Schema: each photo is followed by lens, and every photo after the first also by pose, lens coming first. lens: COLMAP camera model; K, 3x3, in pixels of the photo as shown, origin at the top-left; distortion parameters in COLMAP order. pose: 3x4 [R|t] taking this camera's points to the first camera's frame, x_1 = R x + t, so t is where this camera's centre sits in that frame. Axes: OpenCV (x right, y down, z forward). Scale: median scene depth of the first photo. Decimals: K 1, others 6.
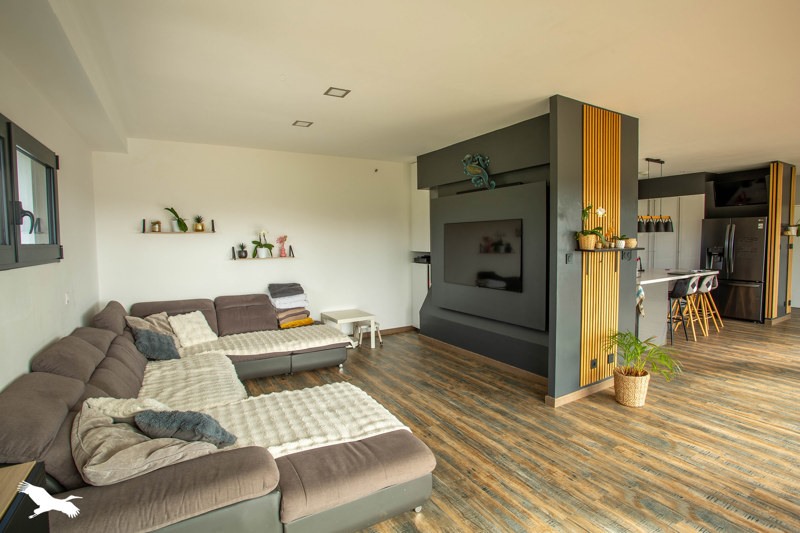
lens RADIAL K [[393.8, 0, 398.1], [0, 393.8, 259.6], [0, 0, 1]] dist [-0.057860, 0.025858]
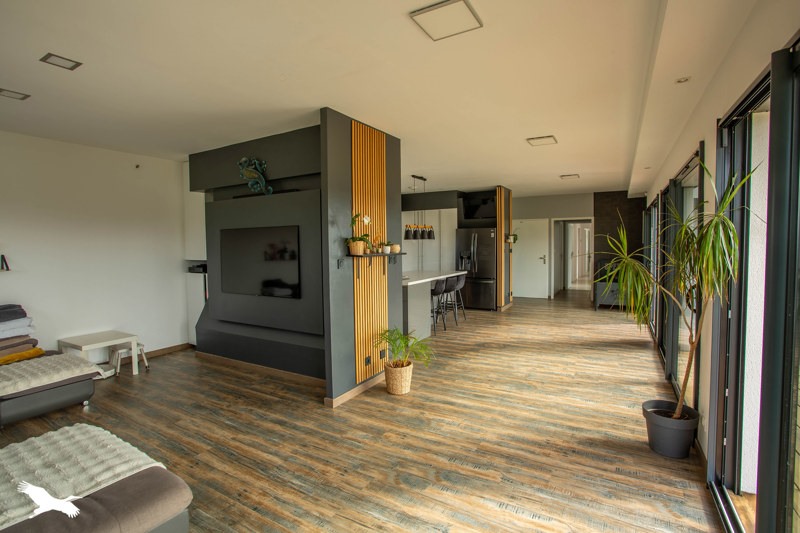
lens RADIAL K [[393.8, 0, 395.1], [0, 393.8, 261.1], [0, 0, 1]] dist [-0.057860, 0.025858]
pose [[0.878232, -0.019195, 0.477850, 0.050826], [0.025934, 0.999635, -0.007509, 0.001317], [-0.477531, 0.018987, 0.878409, -0.003001]]
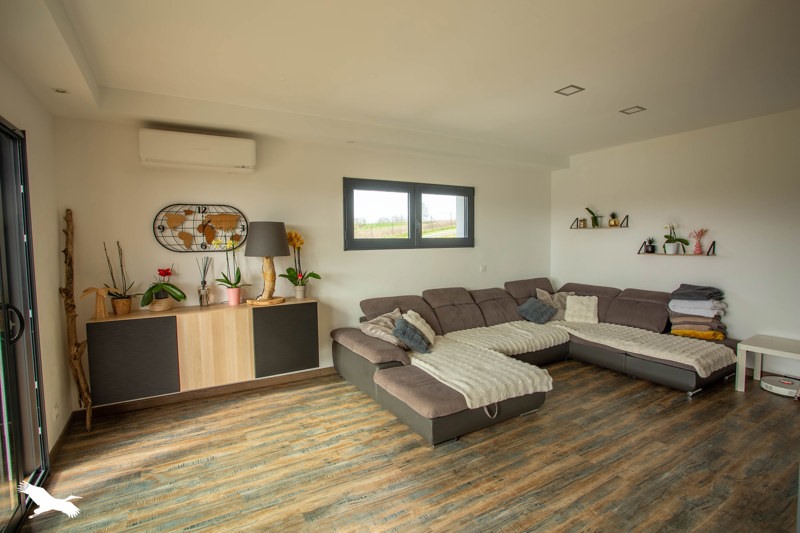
lens RADIAL K [[393.8, 0, 400.0], [0, 393.8, 262.3], [0, 0, 1]] dist [-0.057860, 0.025858]
pose [[0.002836, 0.072000, -0.997401, 0.710890], [-0.040086, 0.996611, 0.071829, -0.031254], [0.999192, 0.039778, 0.005713, 0.467395]]
